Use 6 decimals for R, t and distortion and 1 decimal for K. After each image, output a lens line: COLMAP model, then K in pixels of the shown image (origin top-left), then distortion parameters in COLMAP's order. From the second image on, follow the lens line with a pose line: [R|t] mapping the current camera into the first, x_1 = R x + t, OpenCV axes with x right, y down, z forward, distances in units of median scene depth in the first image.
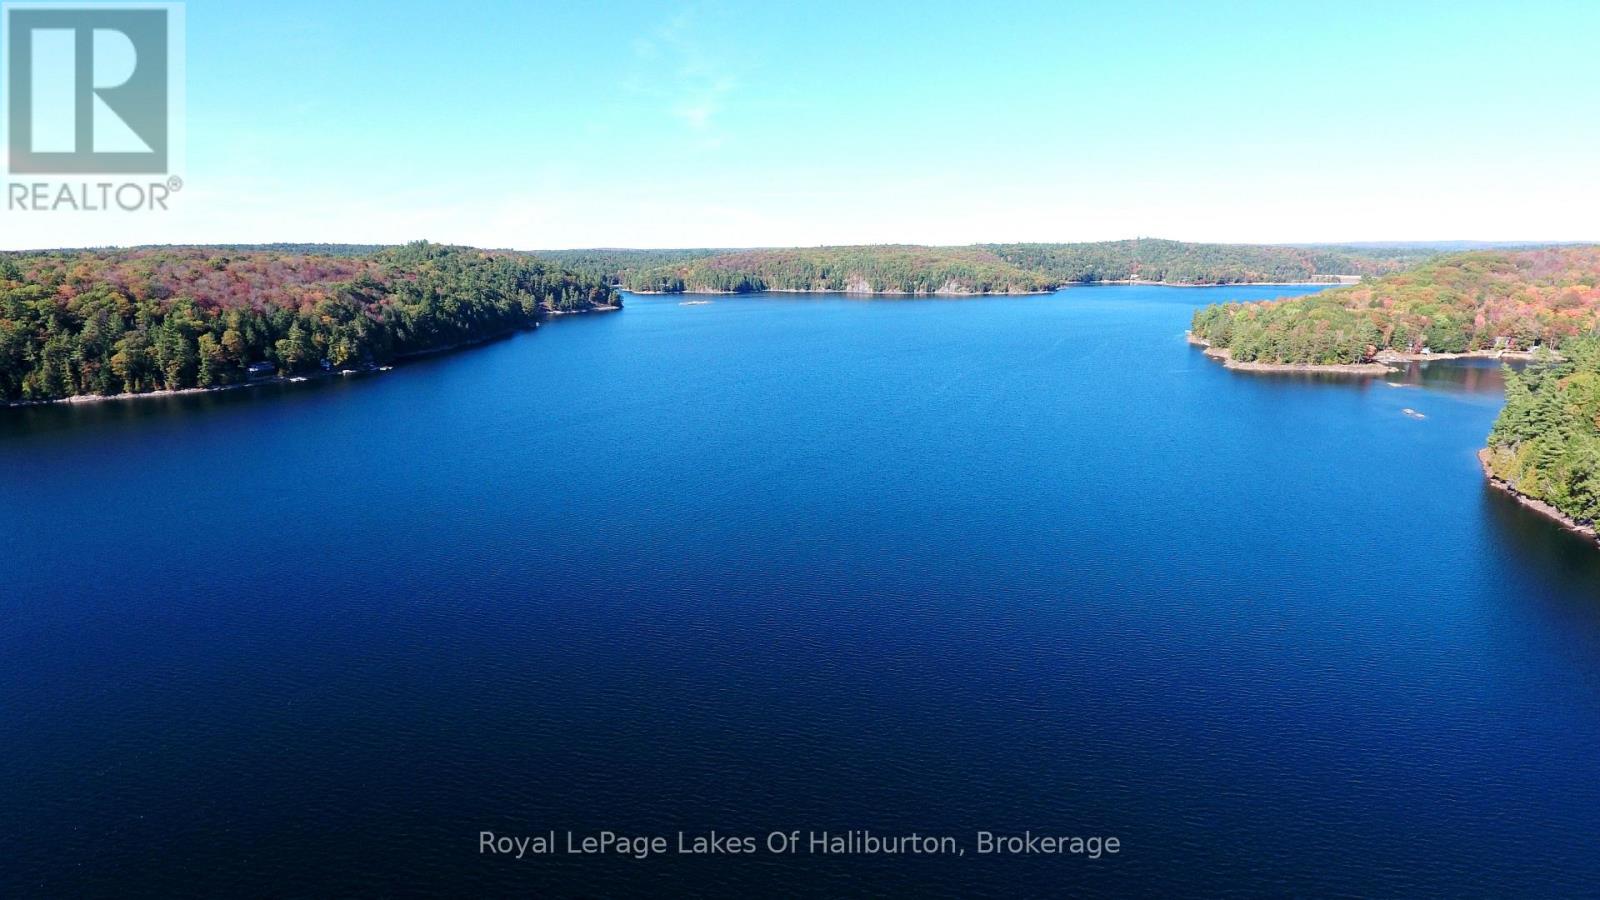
lens RADIAL K [[925.5, 0, 783.1], [0, 925.5, 457.0], [0, 0, 1]] dist [-0.009290, -0.000096]
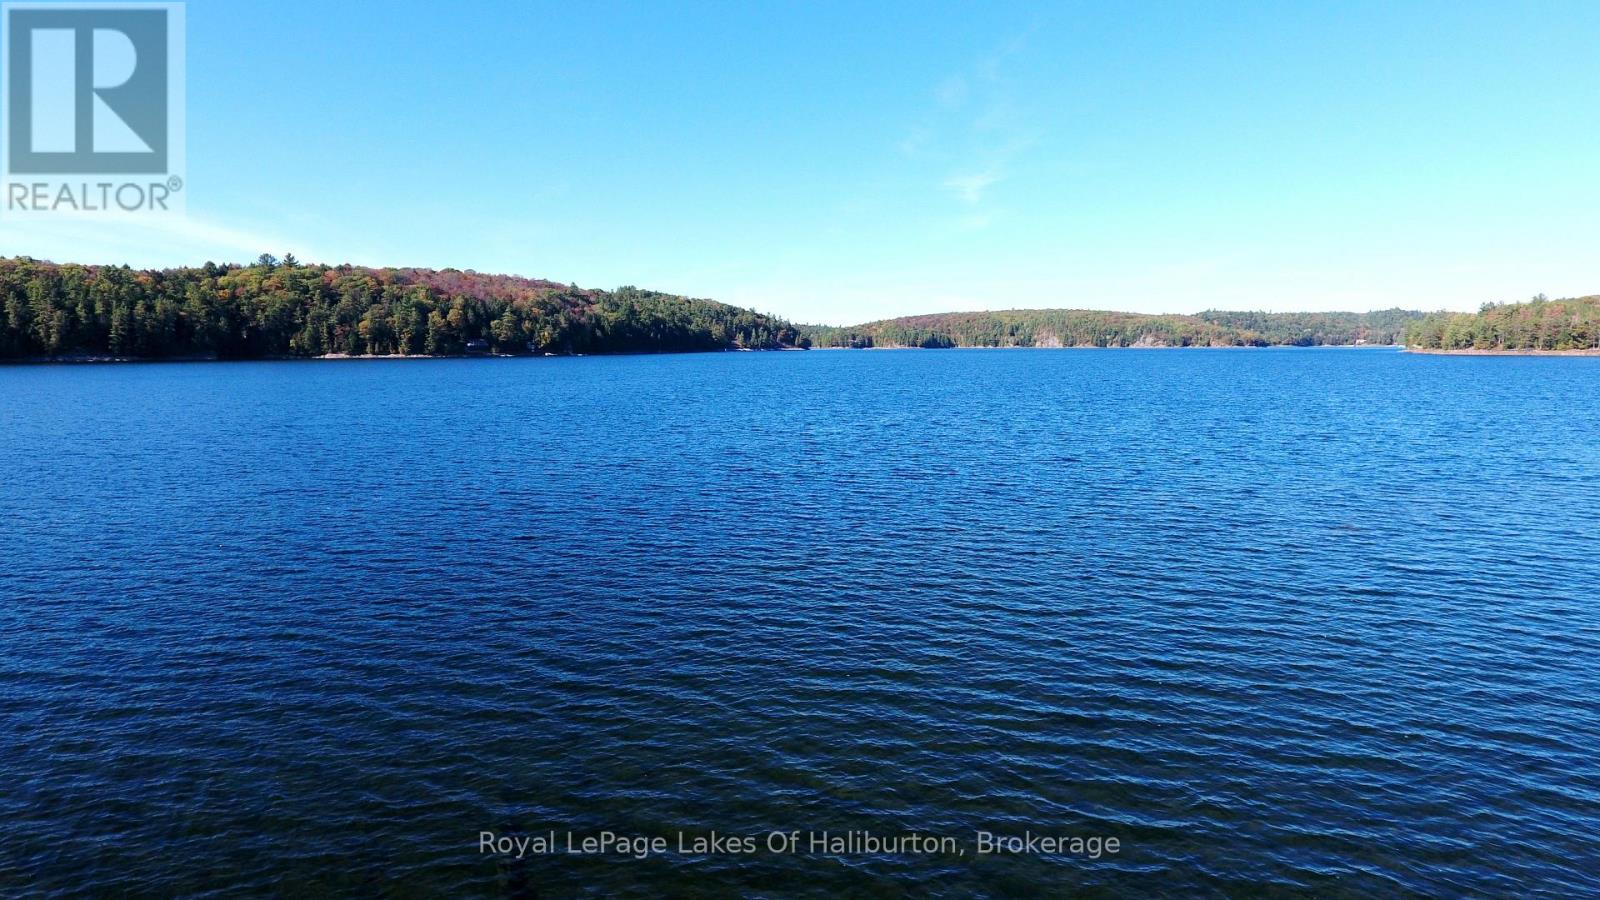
lens RADIAL K [[925.5, 0, 783.1], [0, 925.5, 457.0], [0, 0, 1]] dist [-0.009290, -0.000096]
pose [[0.977935, 0.030444, -0.206680, 0.035587], [-0.049887, 0.994734, -0.089526, 0.111793], [0.202866, 0.097861, 0.974304, -0.013203]]
